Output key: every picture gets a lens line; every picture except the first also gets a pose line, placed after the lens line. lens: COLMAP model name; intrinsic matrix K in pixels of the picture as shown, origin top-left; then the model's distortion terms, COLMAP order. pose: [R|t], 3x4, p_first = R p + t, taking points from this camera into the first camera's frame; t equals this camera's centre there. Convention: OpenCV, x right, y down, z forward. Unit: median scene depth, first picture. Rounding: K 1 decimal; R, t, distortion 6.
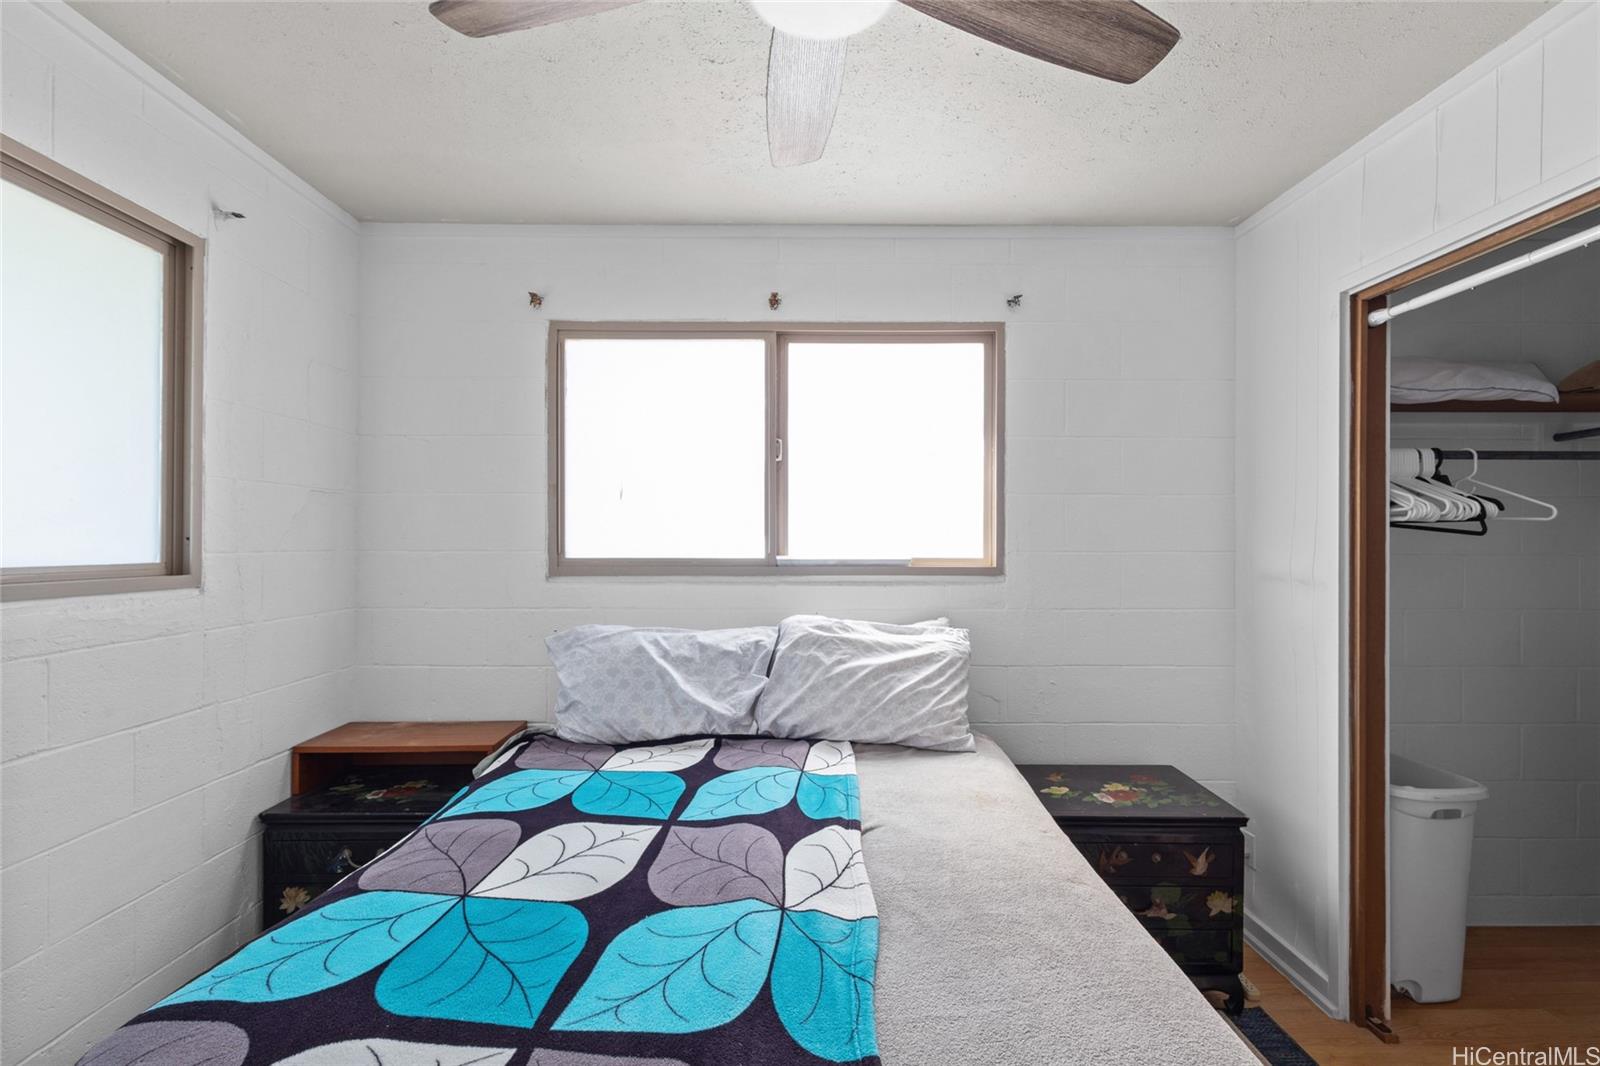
lens RADIAL K [[751.7, 0, 801.6], [0, 751.7, 535.8], [0, 0, 1]] dist [0.008417, 0.000526]
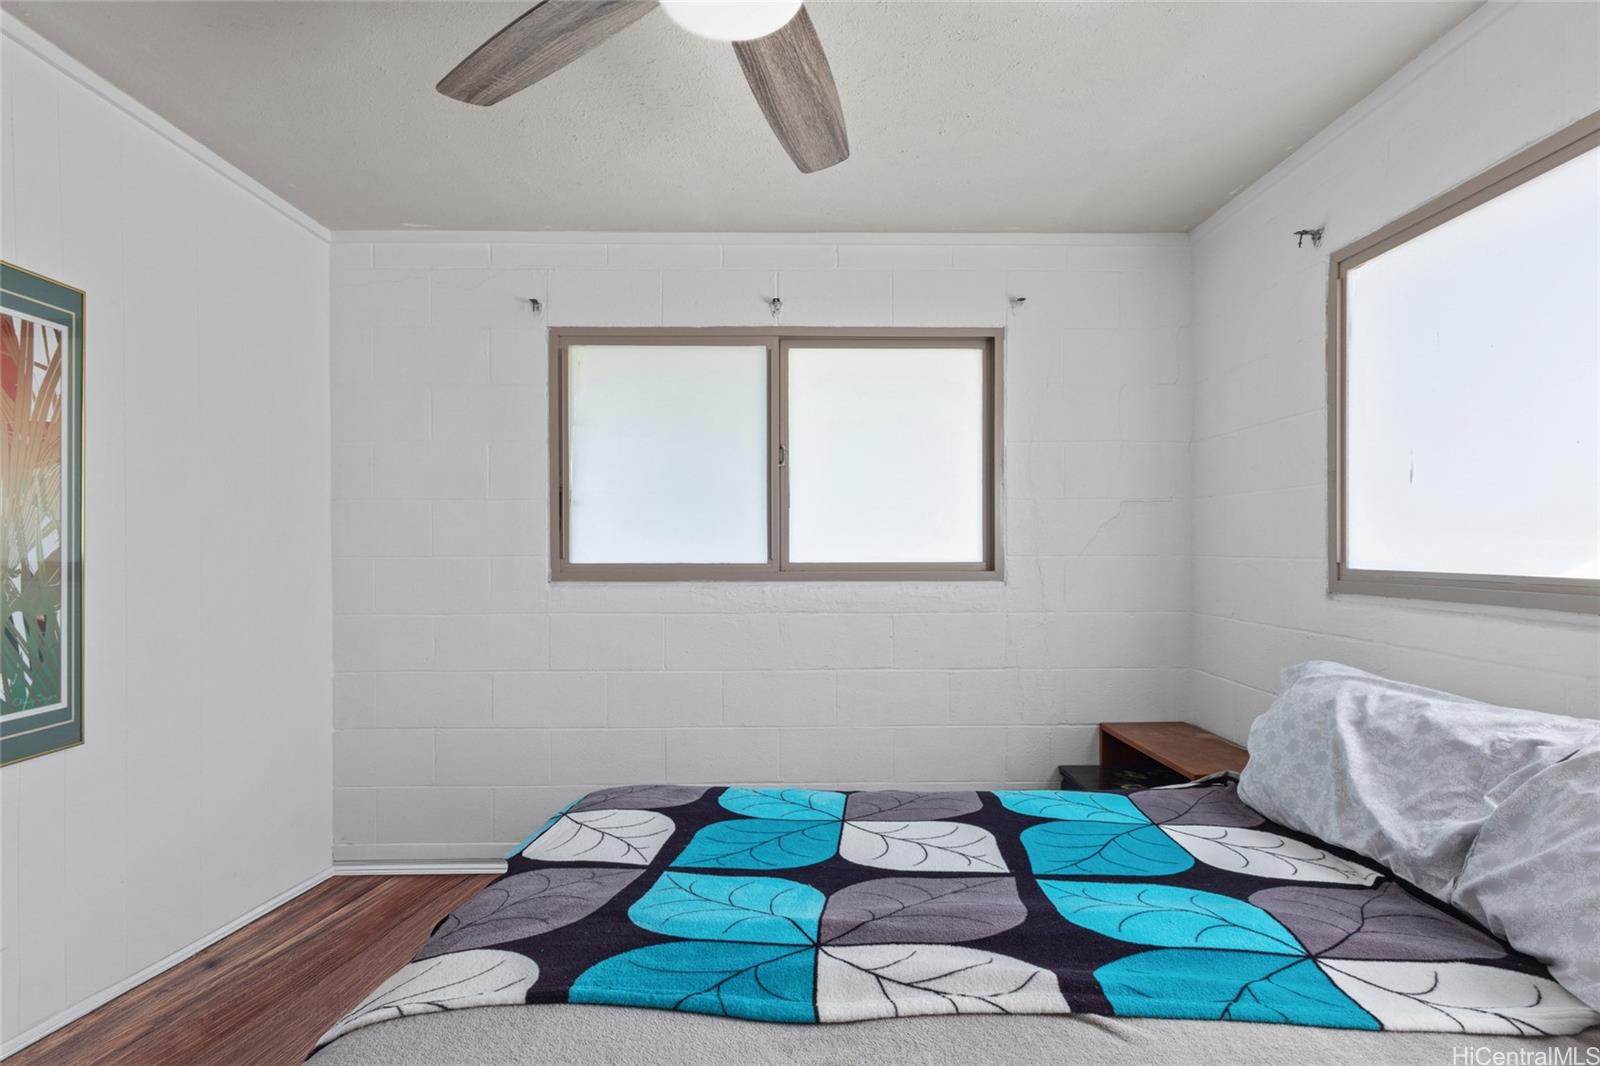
lens RADIAL K [[751.7, 0, 800.2], [0, 751.7, 544.0], [0, 0, 1]] dist [0.008417, 0.000526]
pose [[-0.009093, -0.006043, -0.999940, 0.491316], [0.008949, 0.999941, -0.006124, 0.005593], [0.999919, -0.009004, -0.009038, 0.543892]]
